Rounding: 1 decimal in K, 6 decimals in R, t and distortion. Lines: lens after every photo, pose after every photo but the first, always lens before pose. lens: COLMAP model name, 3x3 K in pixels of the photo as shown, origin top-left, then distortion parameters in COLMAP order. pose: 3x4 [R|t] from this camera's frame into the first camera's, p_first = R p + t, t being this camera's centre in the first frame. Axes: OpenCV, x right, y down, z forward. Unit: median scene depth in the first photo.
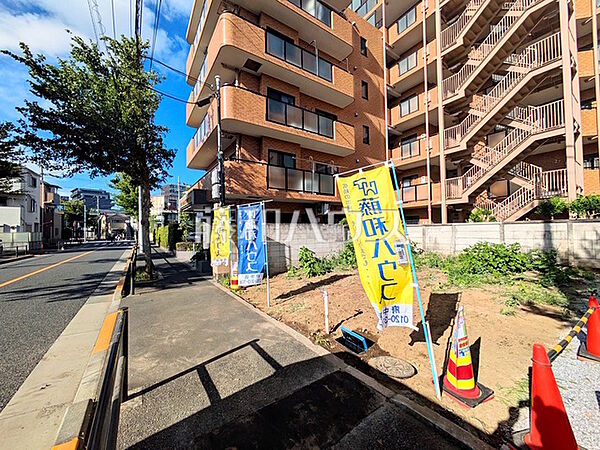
lens RADIAL K [[236.8, 0, 300.0], [0, 236.8, 225.0], [0, 0, 1]] dist [-0.000715, 0.000533]
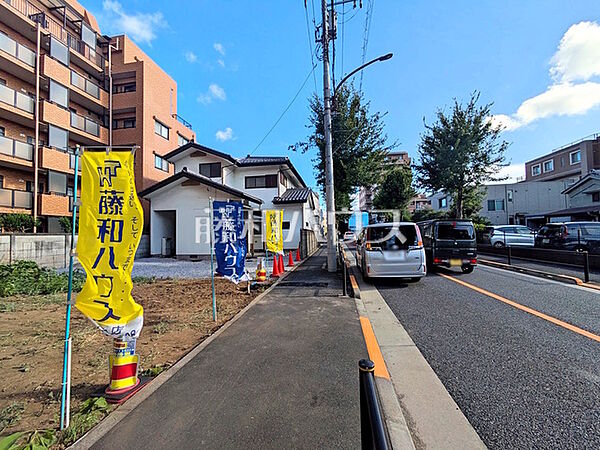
lens RADIAL K [[236.8, 0, 300.0], [0, 236.8, 225.0], [0, 0, 1]] dist [-0.000715, 0.000533]
pose [[-0.729014, 0.055130, 0.682275, -0.439955], [0.014493, 0.997771, -0.065137, 0.023464], [-0.684346, -0.037597, -0.728188, 0.648659]]
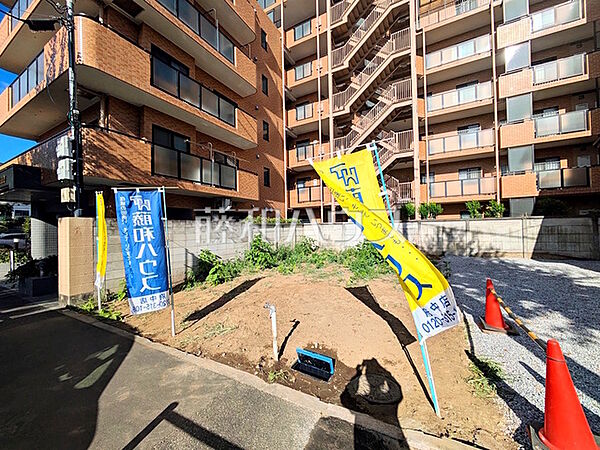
lens RADIAL K [[236.8, 0, 300.0], [0, 236.8, 225.0], [0, 0, 1]] dist [-0.000715, 0.000533]
pose [[0.889184, 0.002657, 0.457542, -0.054403], [-0.004231, 0.999988, 0.002414, 0.003647], [-0.457530, -0.004082, 0.889185, 0.087647]]
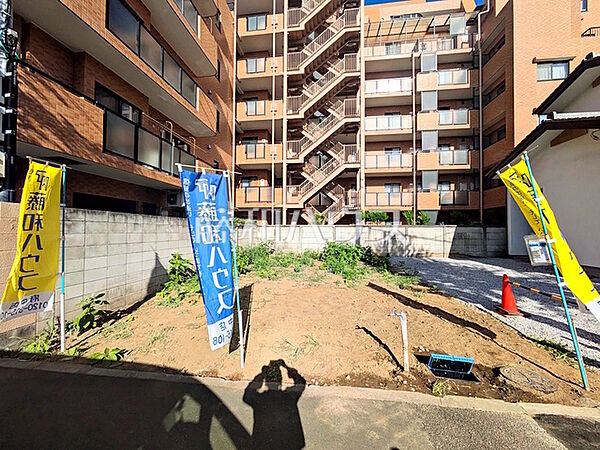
lens RADIAL K [[236.8, 0, 300.0], [0, 236.8, 225.0], [0, 0, 1]] dist [-0.000715, 0.000533]
pose [[0.660633, 0.033454, 0.749963, -0.208953], [-0.032924, 0.999336, -0.015575, 0.010807], [-0.749986, -0.014402, 0.661296, 0.247601]]
